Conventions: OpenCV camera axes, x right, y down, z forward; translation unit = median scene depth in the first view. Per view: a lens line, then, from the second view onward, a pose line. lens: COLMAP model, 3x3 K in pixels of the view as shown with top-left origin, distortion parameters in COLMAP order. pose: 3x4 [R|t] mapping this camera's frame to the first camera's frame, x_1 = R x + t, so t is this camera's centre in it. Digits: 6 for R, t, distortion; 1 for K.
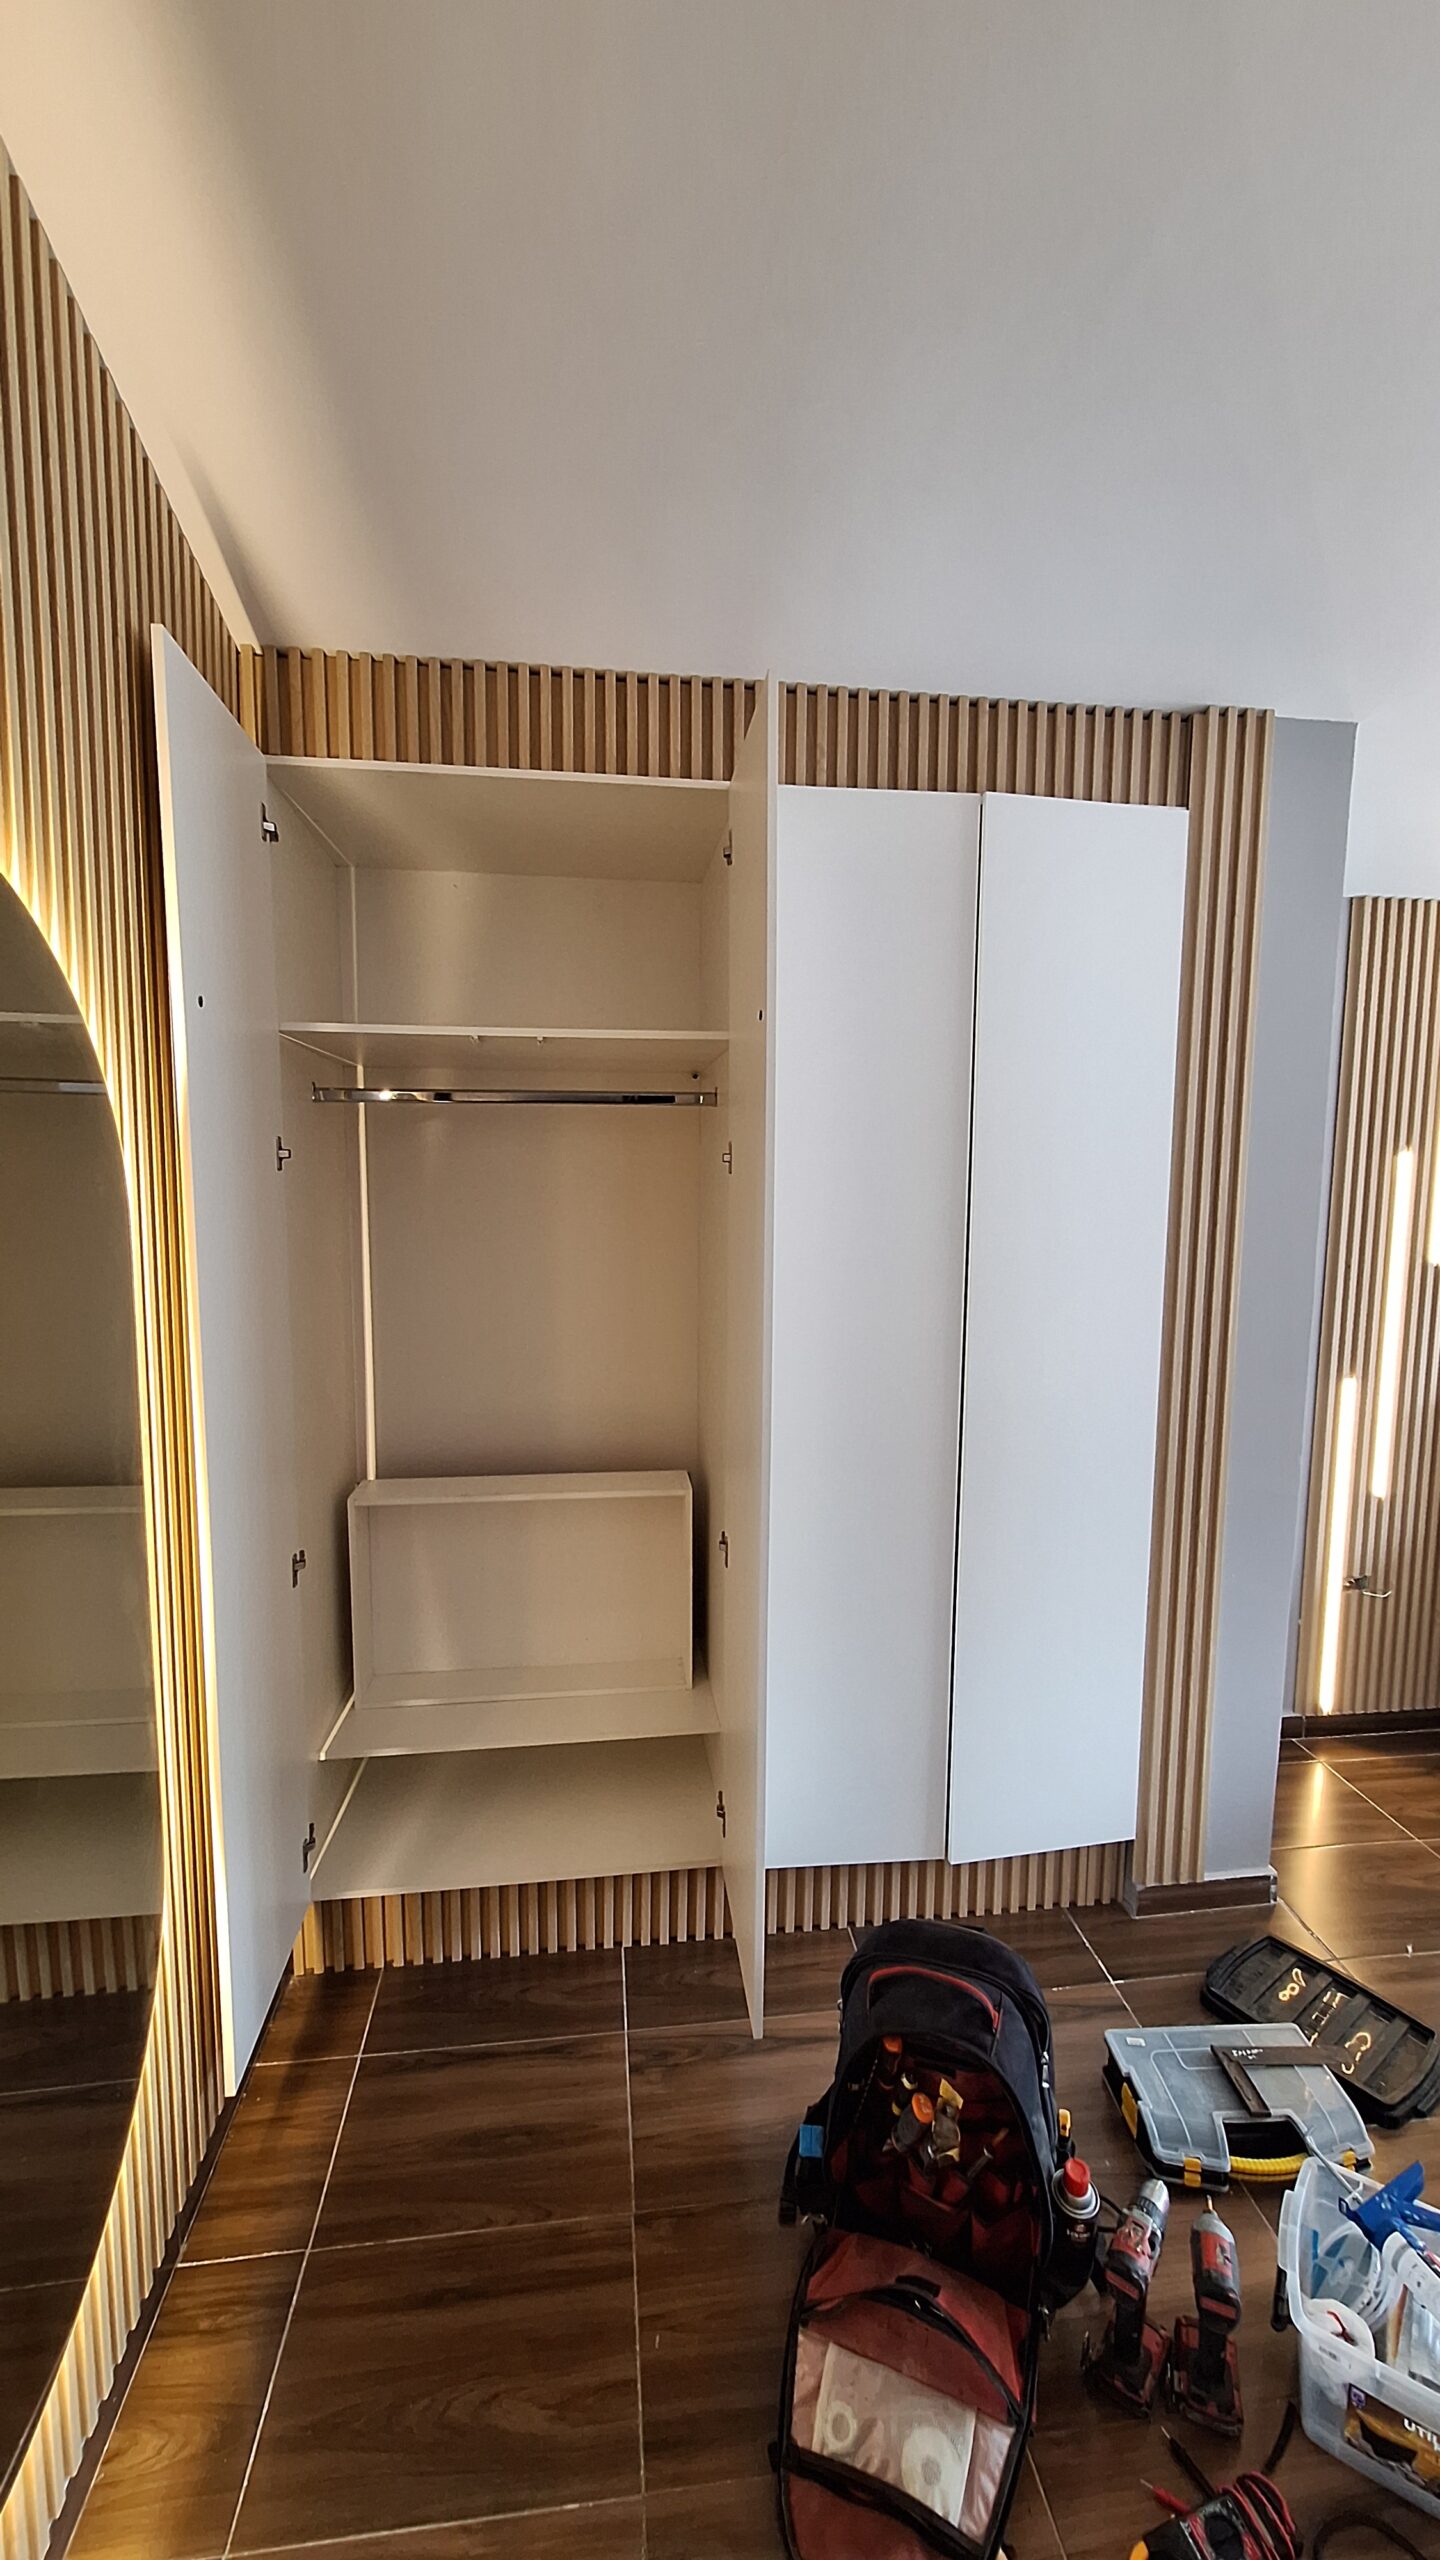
lens RADIAL K [[1007.7, 0, 715.5], [0, 1007.7, 1288.8], [0, 0, 1]] dist [-0.000538, -0.000116]
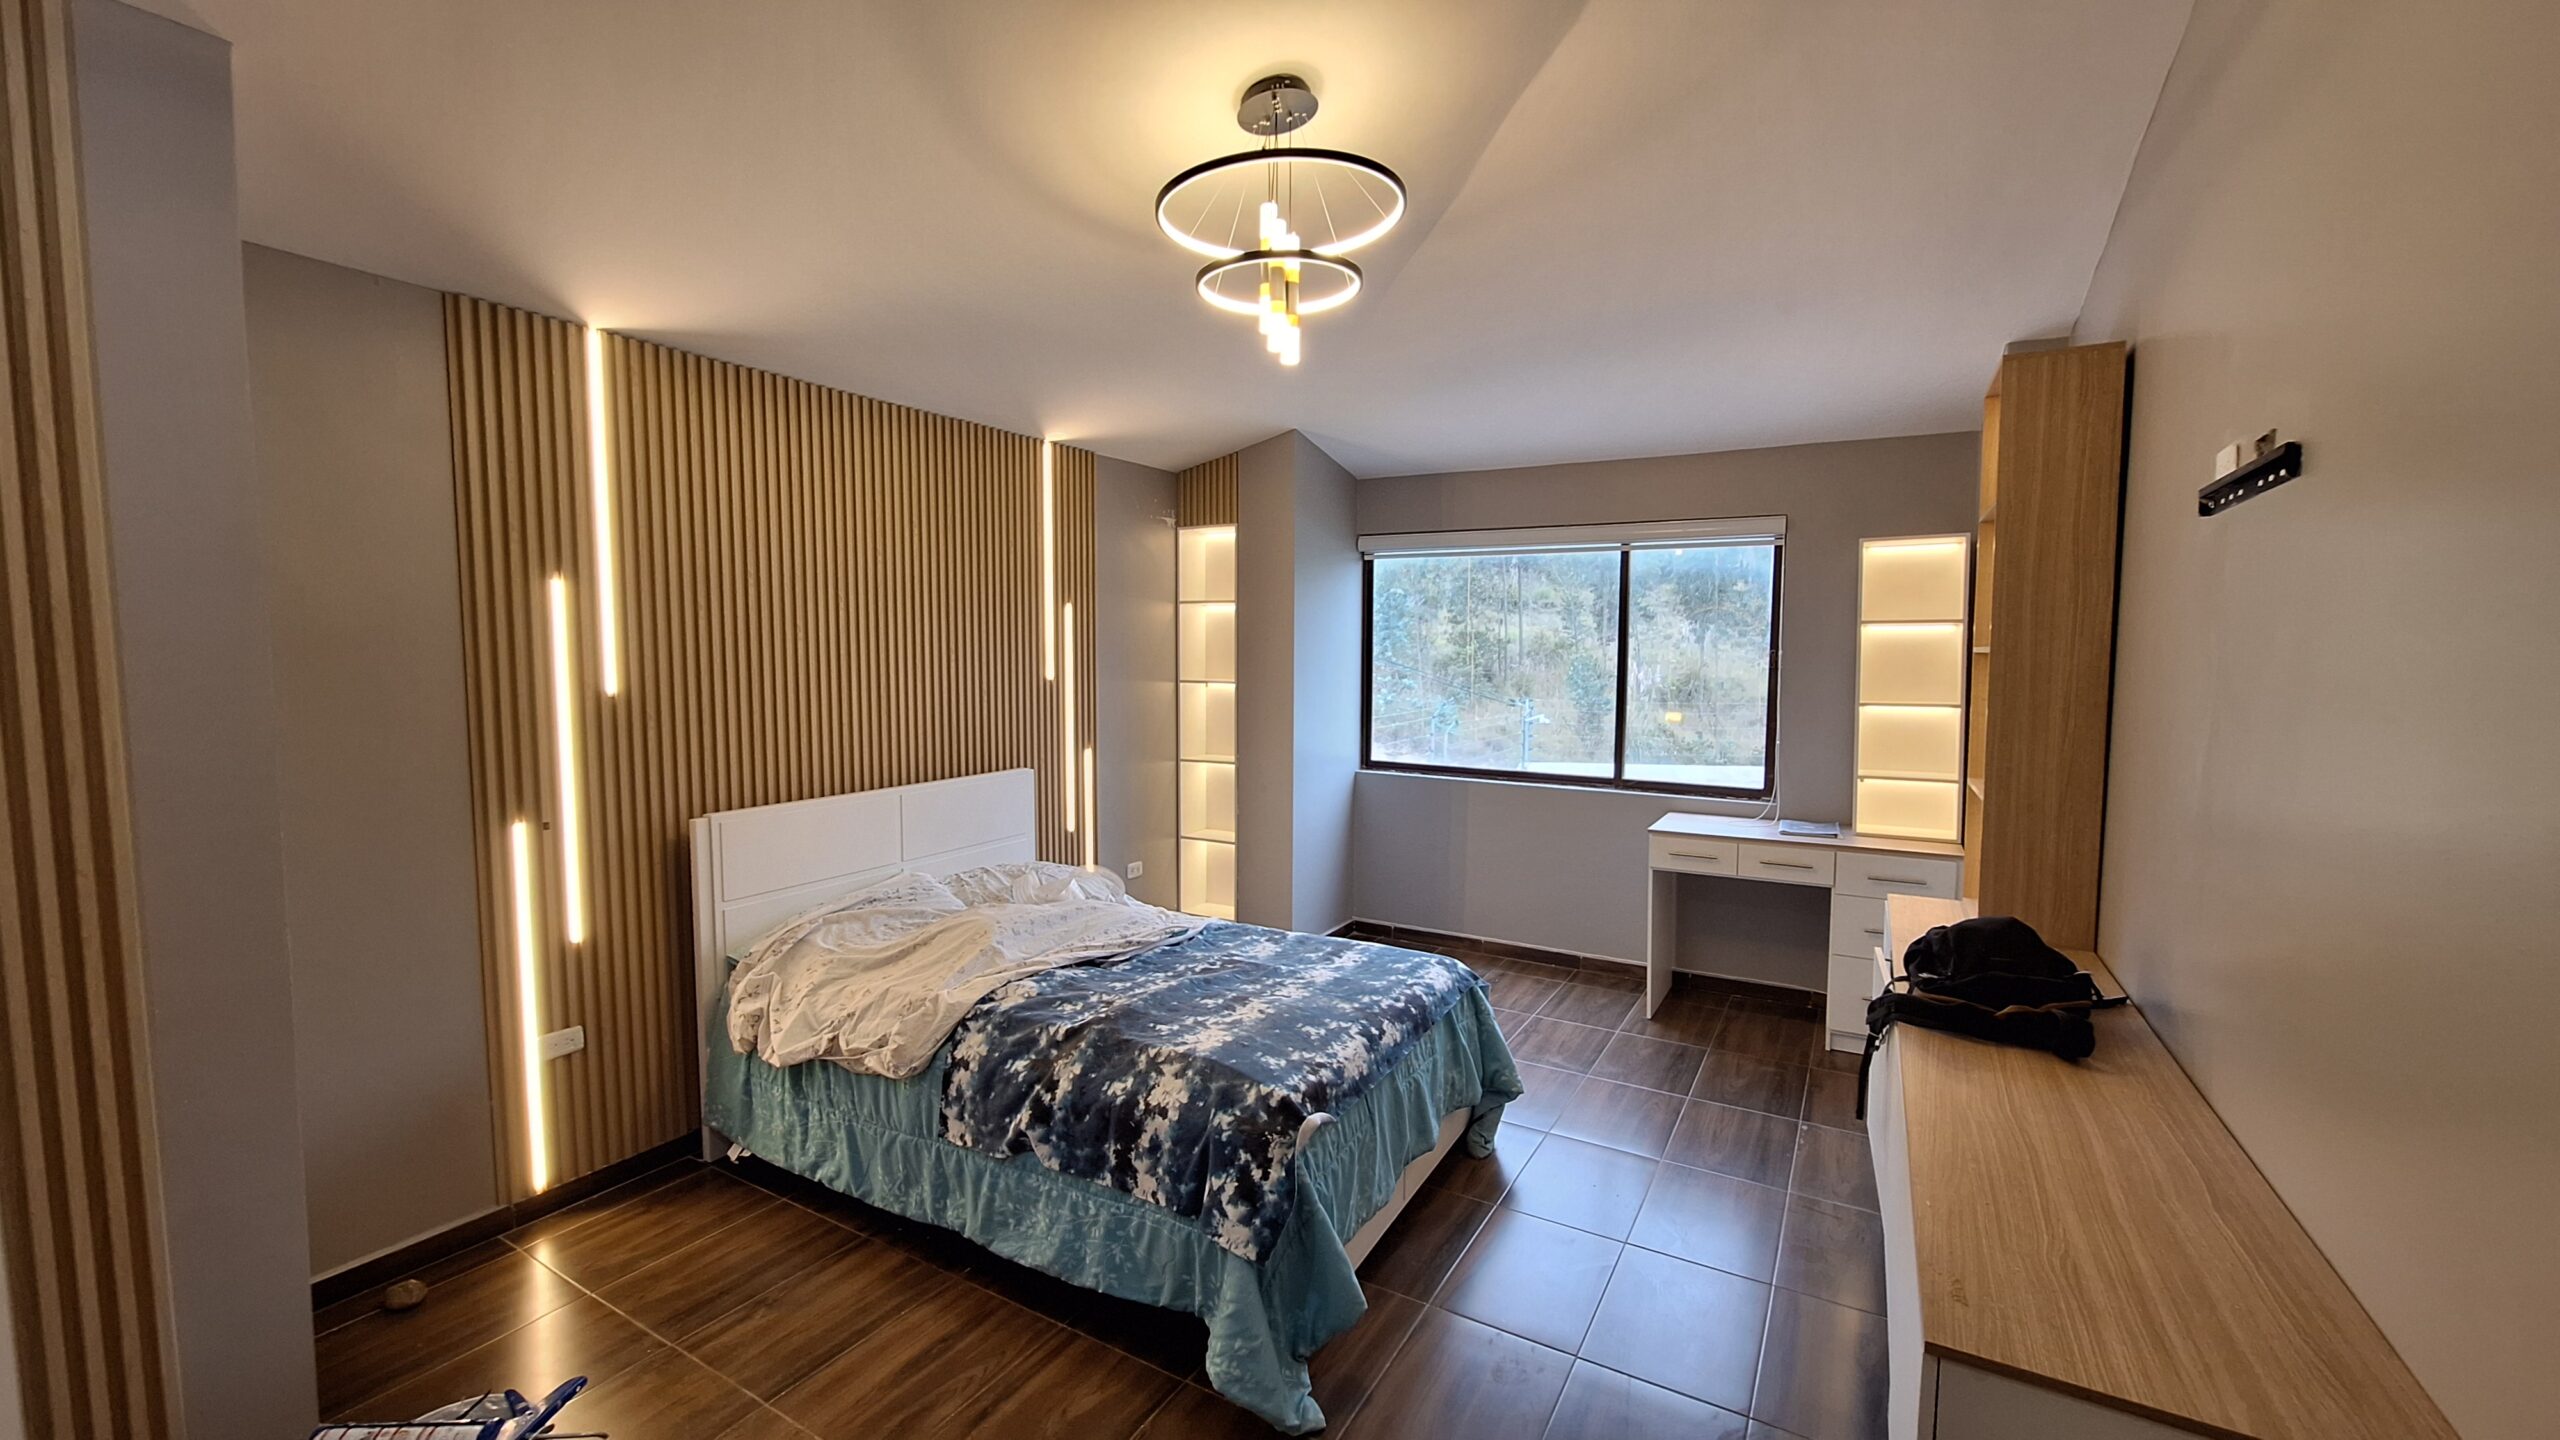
lens RADIAL K [[1016.5, 0, 1292.5], [0, 1016.5, 723.9], [0, 0, 1]] dist [0.001360, 0.000240]
pose [[0.599860, -0.065352, 0.797432, 0.421959], [0.082907, 0.996371, 0.019290, 0.052765], [-0.795798, 0.054541, 0.603101, -0.163227]]
